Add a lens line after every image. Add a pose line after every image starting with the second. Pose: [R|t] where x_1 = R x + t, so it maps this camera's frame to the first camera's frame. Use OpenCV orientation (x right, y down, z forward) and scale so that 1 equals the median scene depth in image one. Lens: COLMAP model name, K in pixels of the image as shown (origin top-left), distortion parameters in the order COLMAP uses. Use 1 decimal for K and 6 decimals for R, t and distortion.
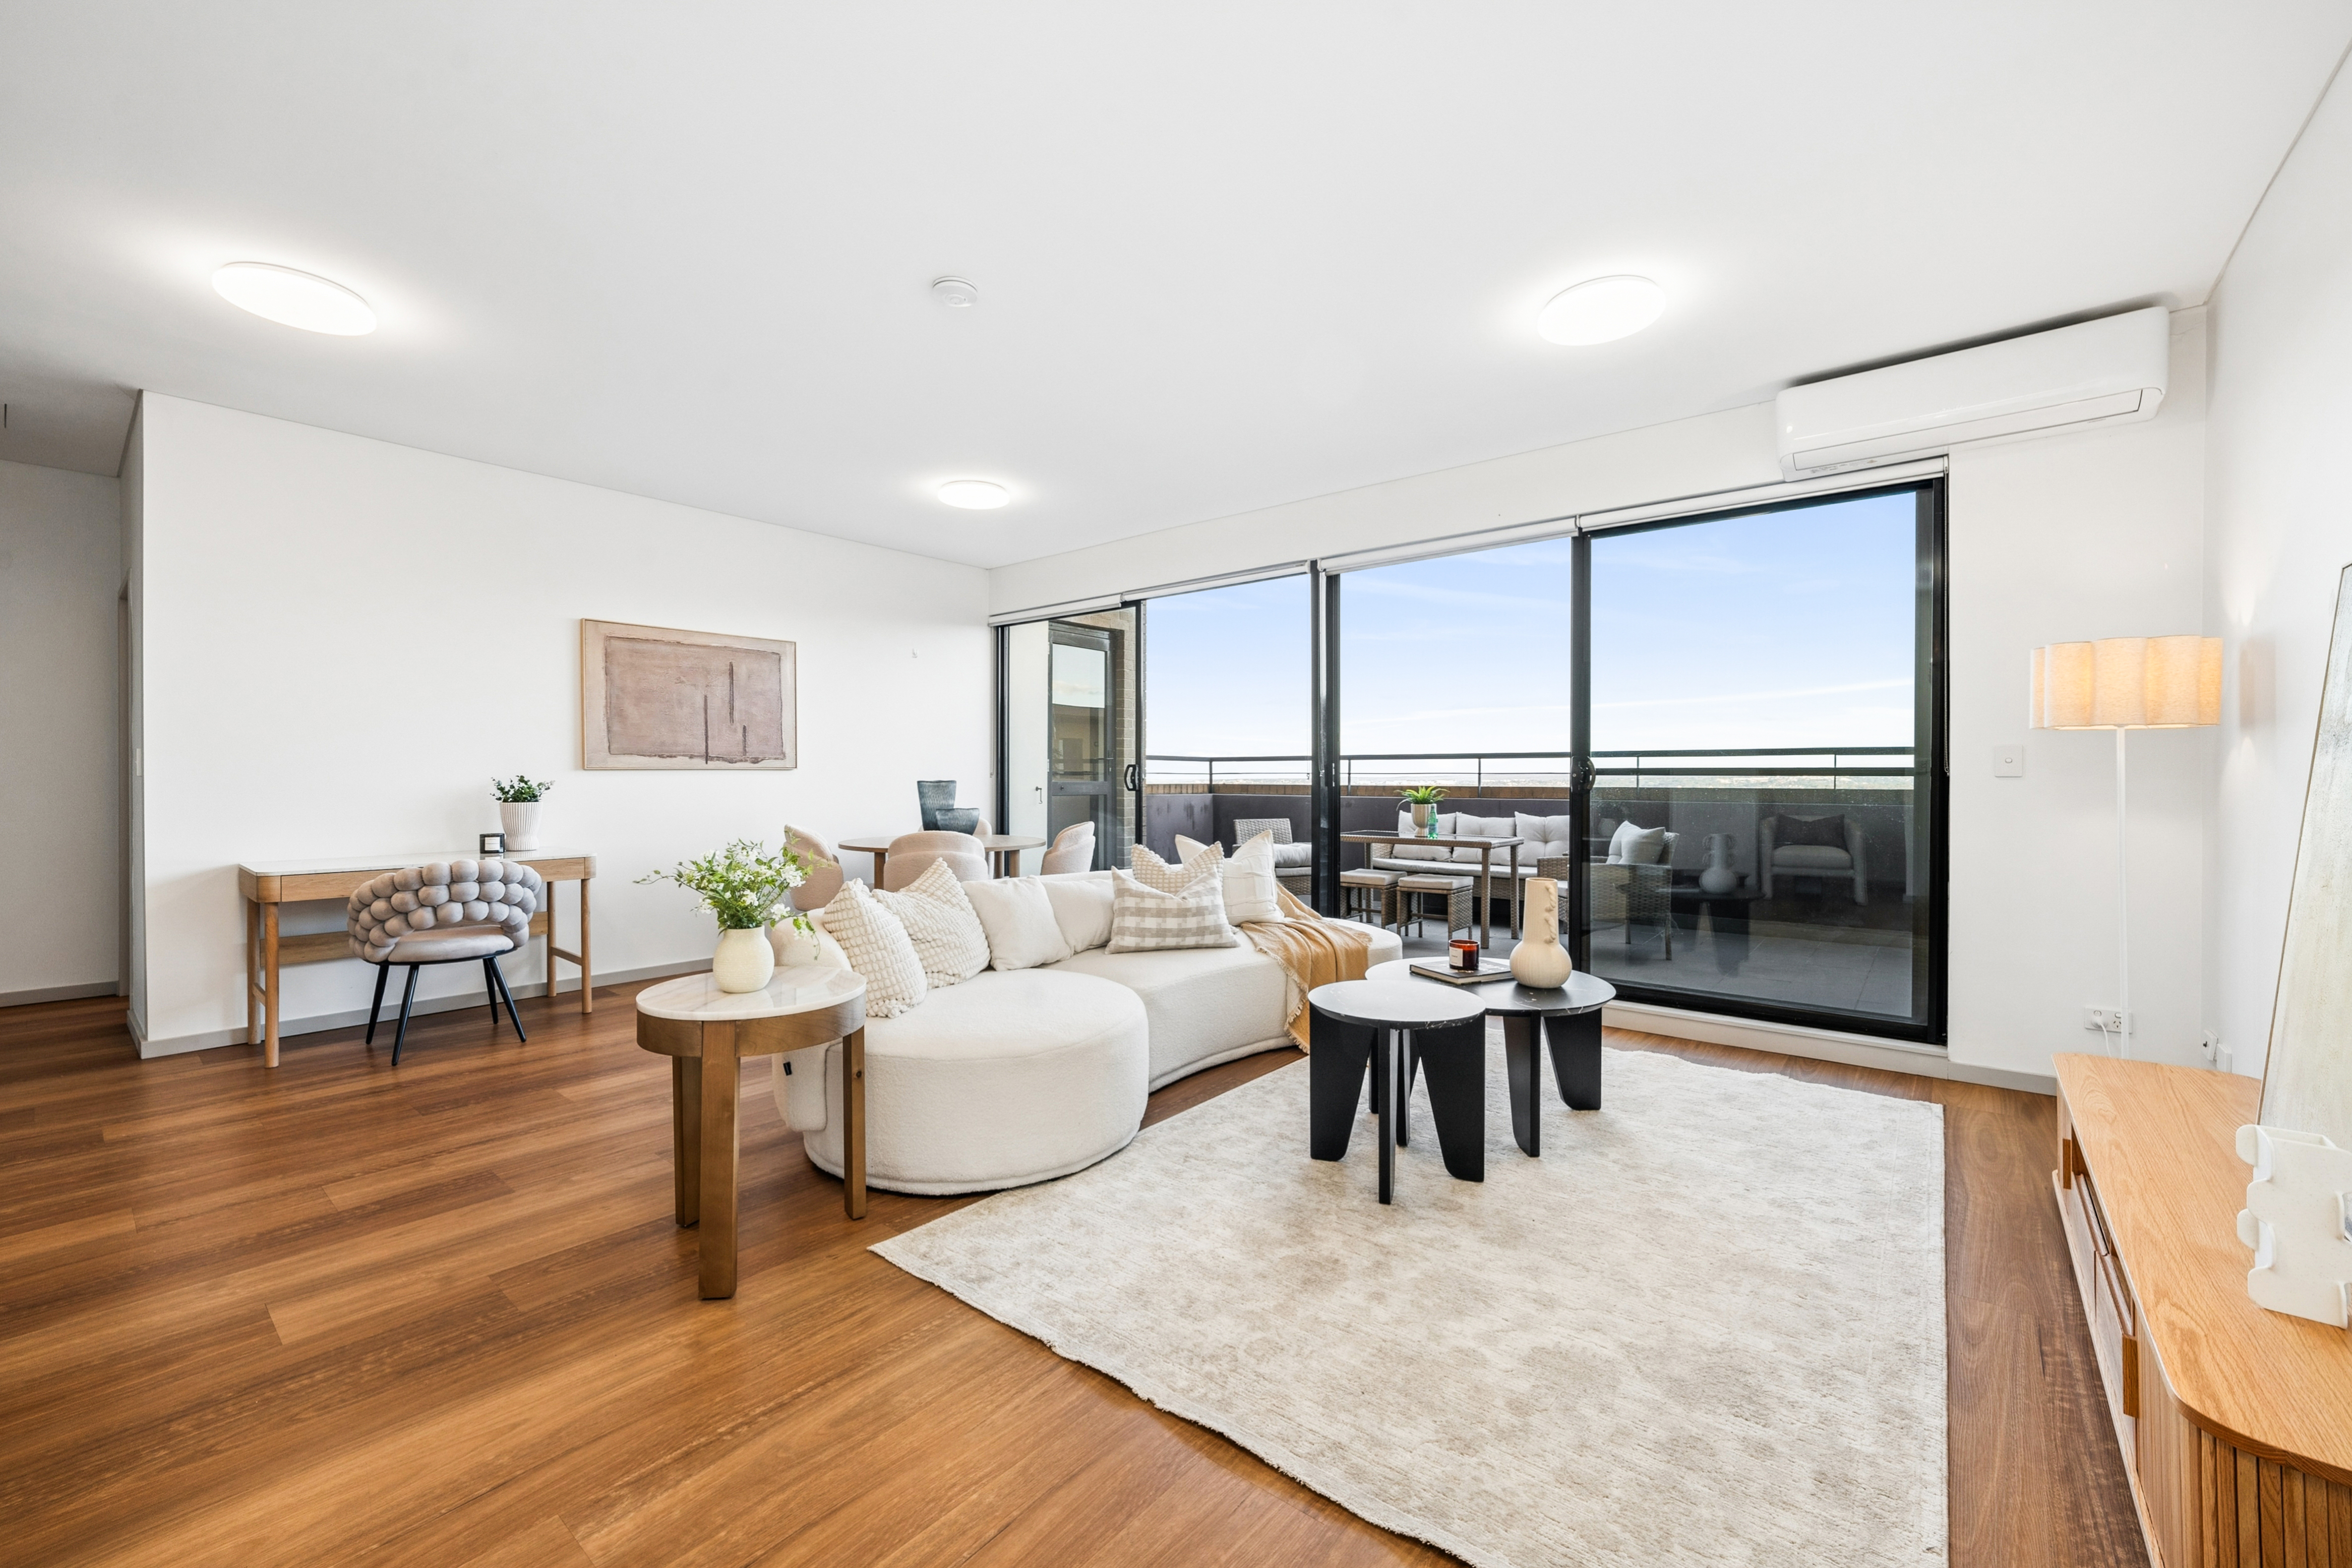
lens RADIAL K [[945.9, 0, 1170.1], [0, 945.9, 785.0], [0, 0, 1]] dist [-0.012224, -0.000471]
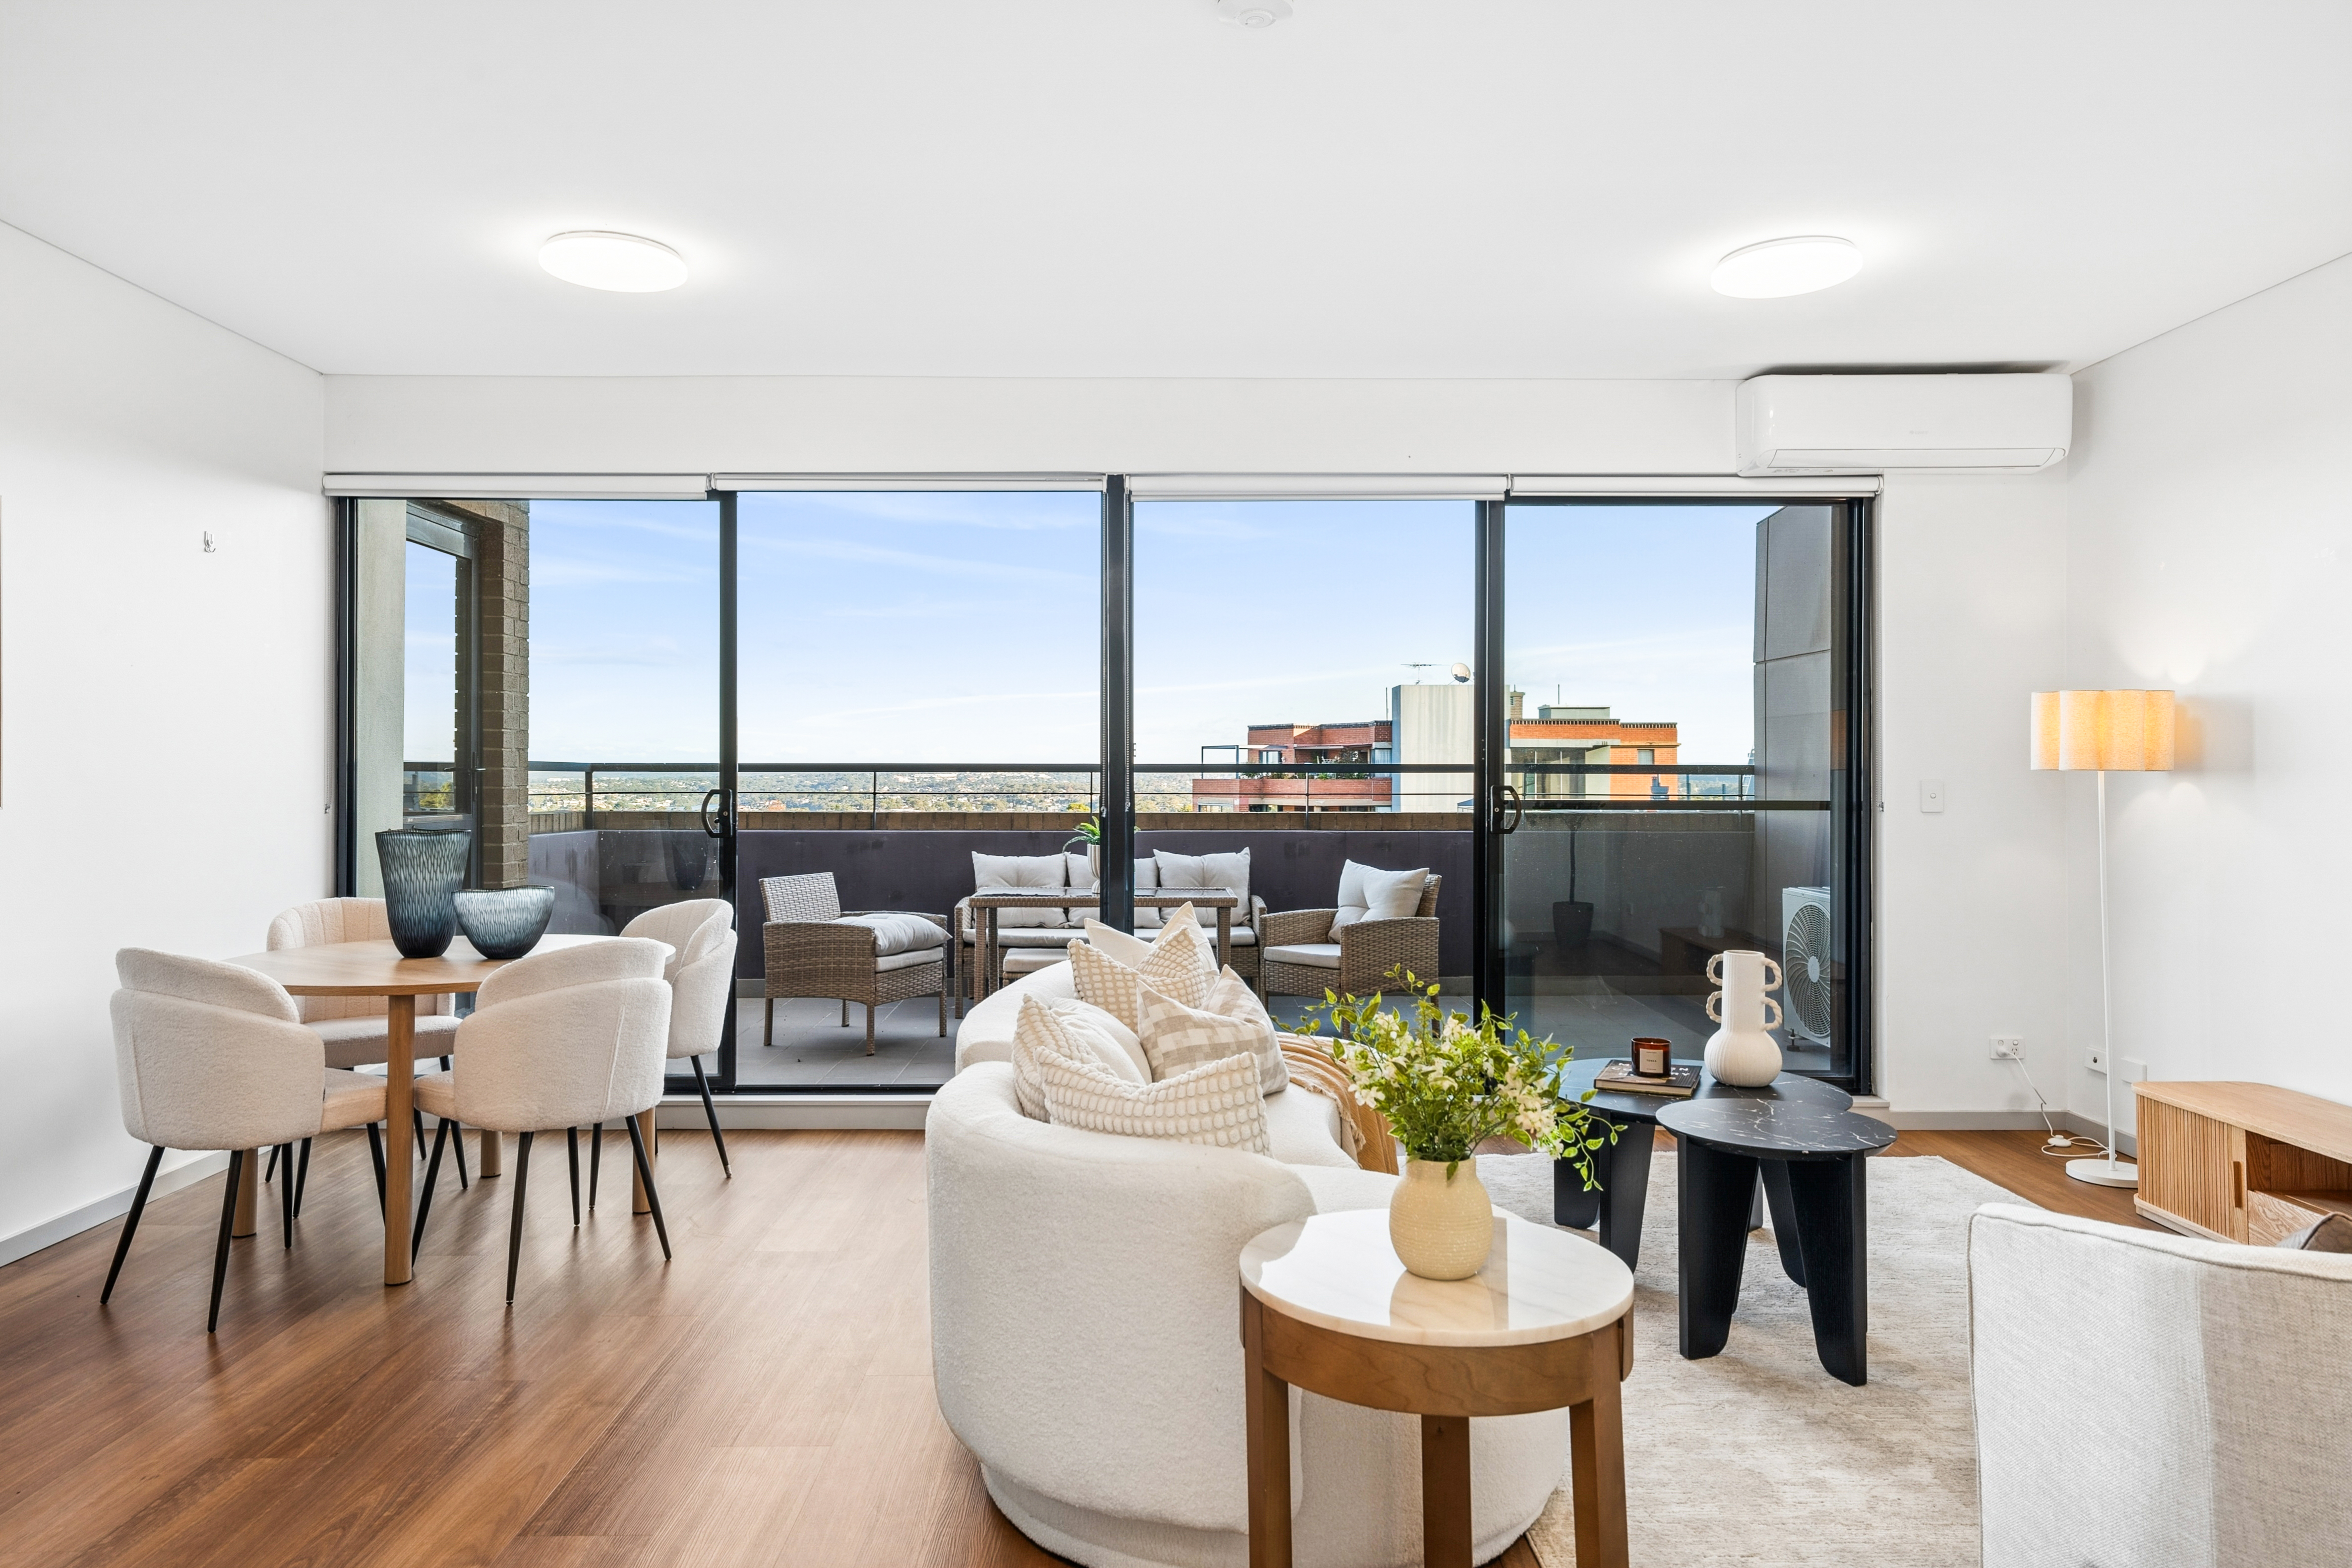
lens RADIAL K [[1534.9, 0, 1183.3], [0, 1534.9, 761.1], [0, 0, 1]] dist [0.015296, 0.008083]
pose [[0.760928, 0.005954, 0.648808, -0.517745], [0.004974, 0.999875, -0.015010, -0.029208], [-0.648817, 0.014649, 0.760804, 0.189391]]
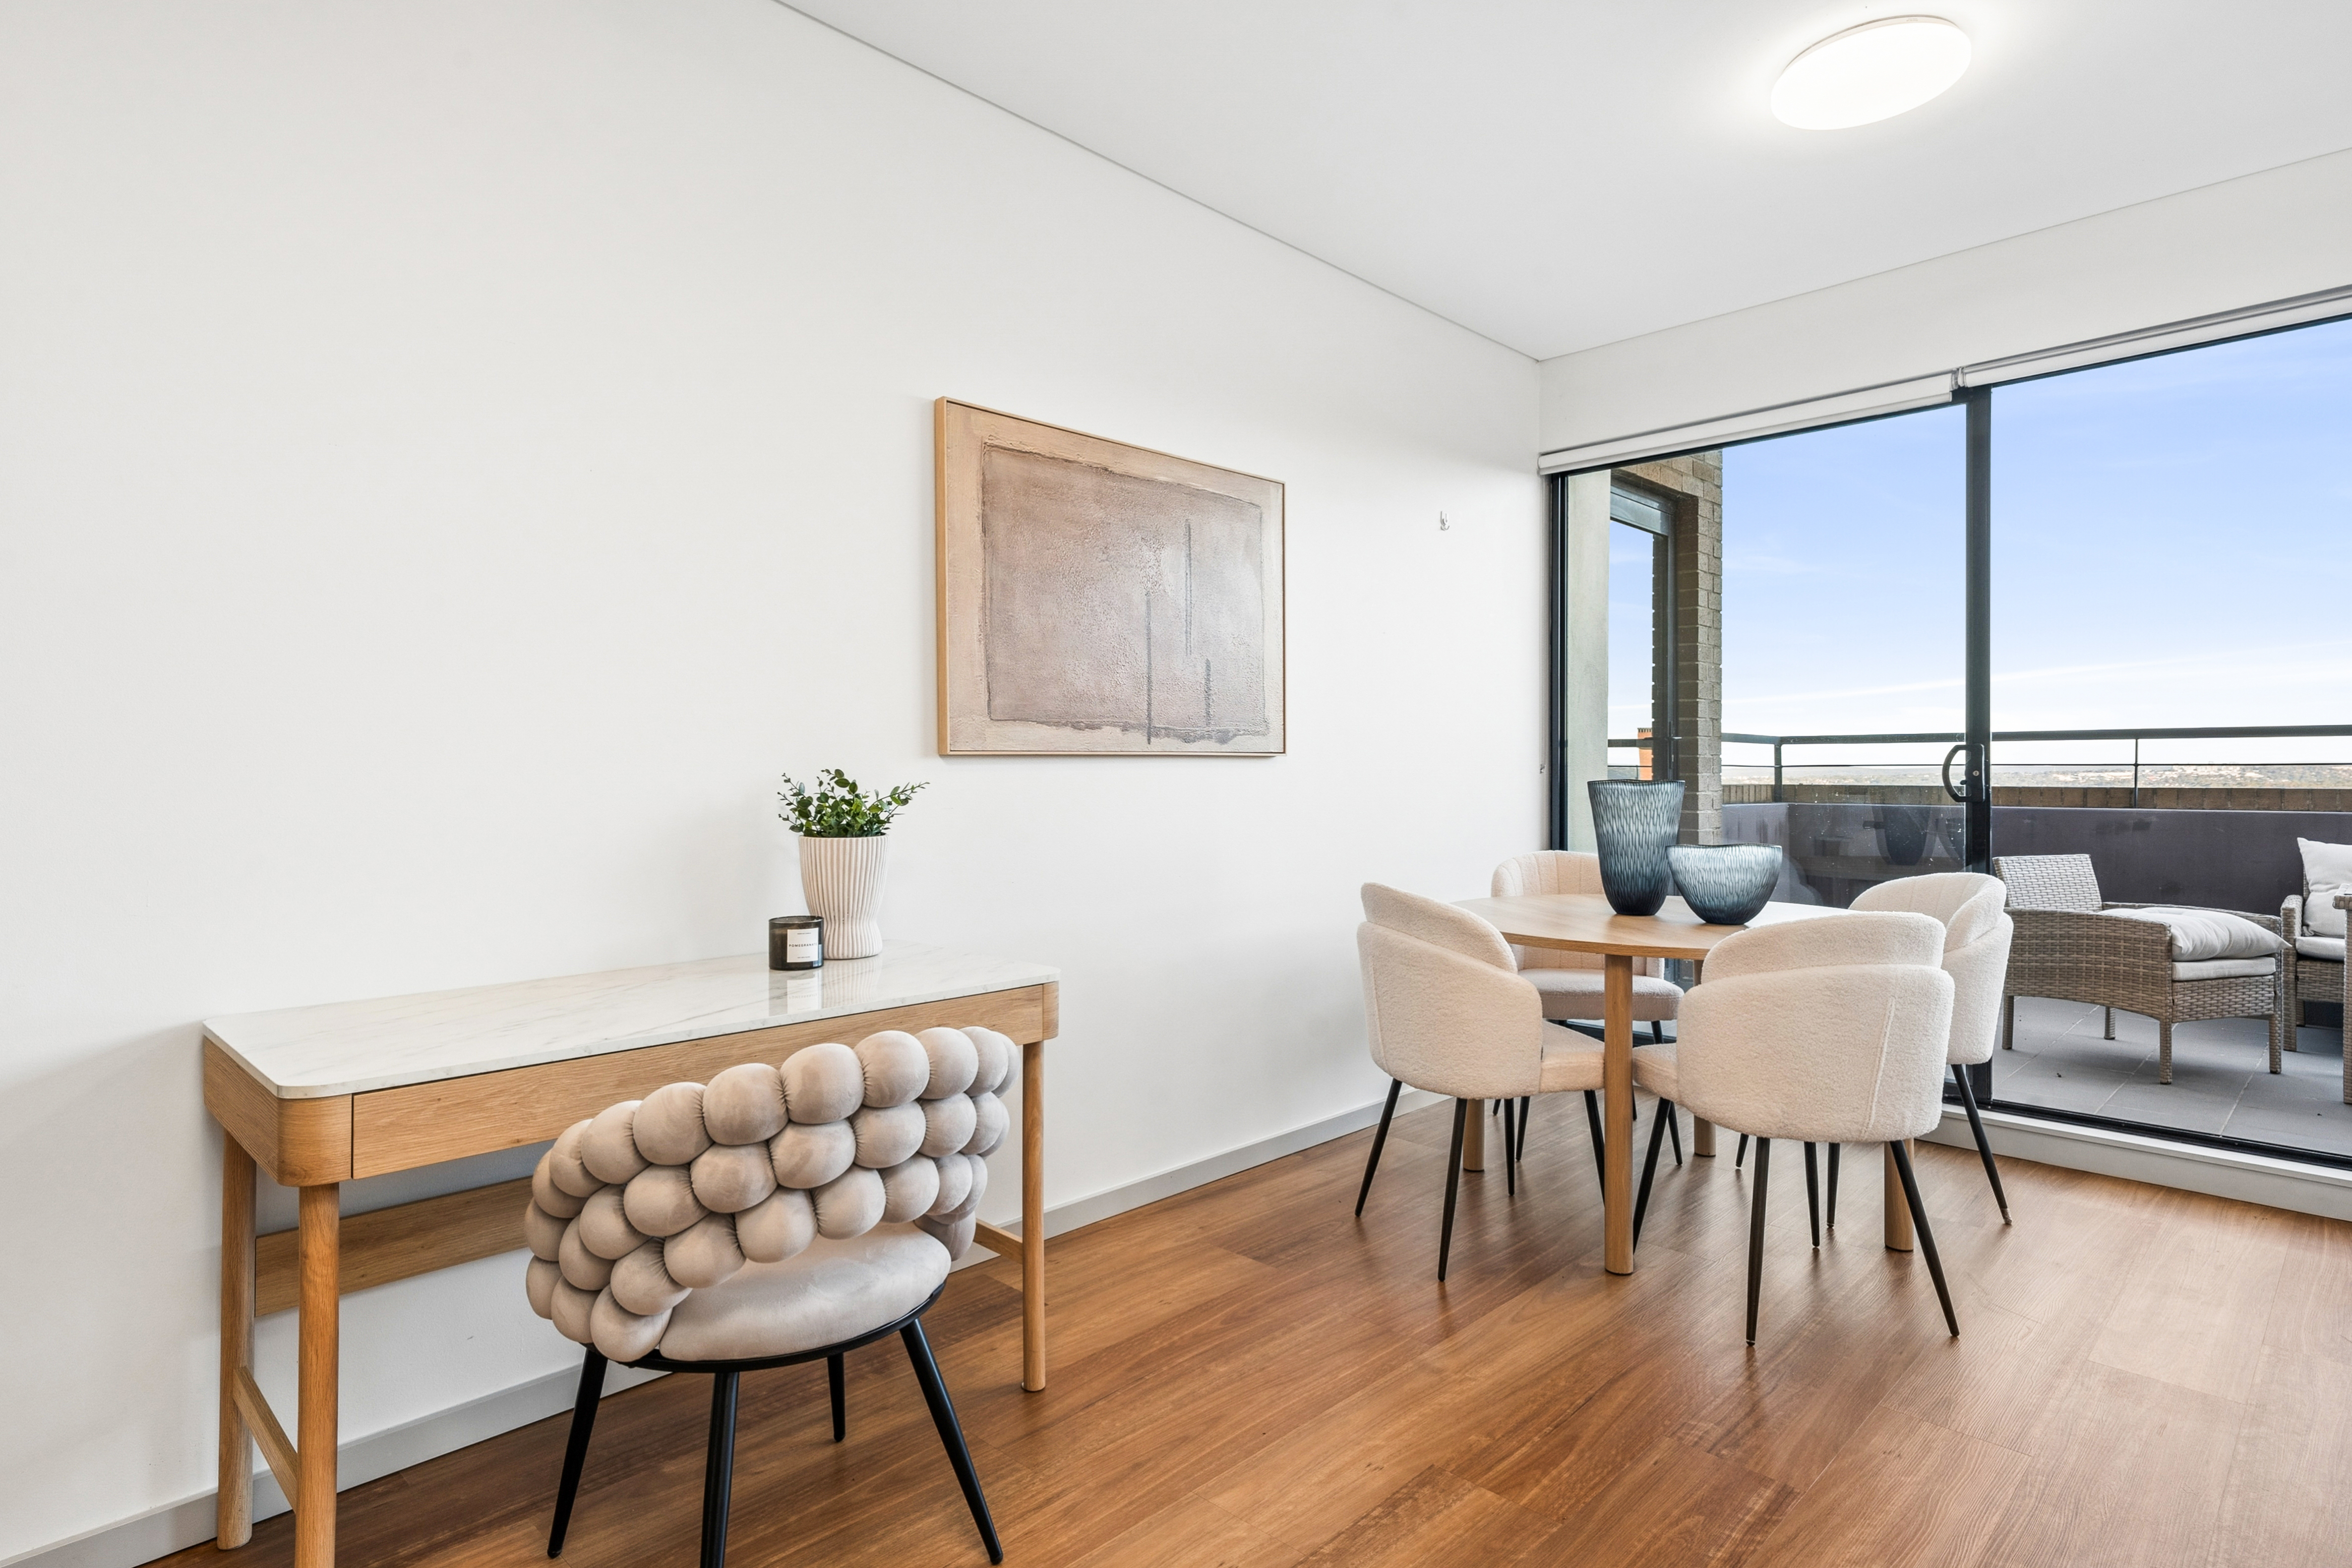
lens RADIAL K [[1256.6, 0, 1155.4], [0, 1256.6, 782.1], [0, 0, 1]] dist [0.016851, 0.002511]
pose [[0.995221, -0.001225, -0.097639, -0.467317], [0.001079, 0.999998, -0.001547, -0.003624], [0.097641, 0.001434, 0.995221, 0.440997]]
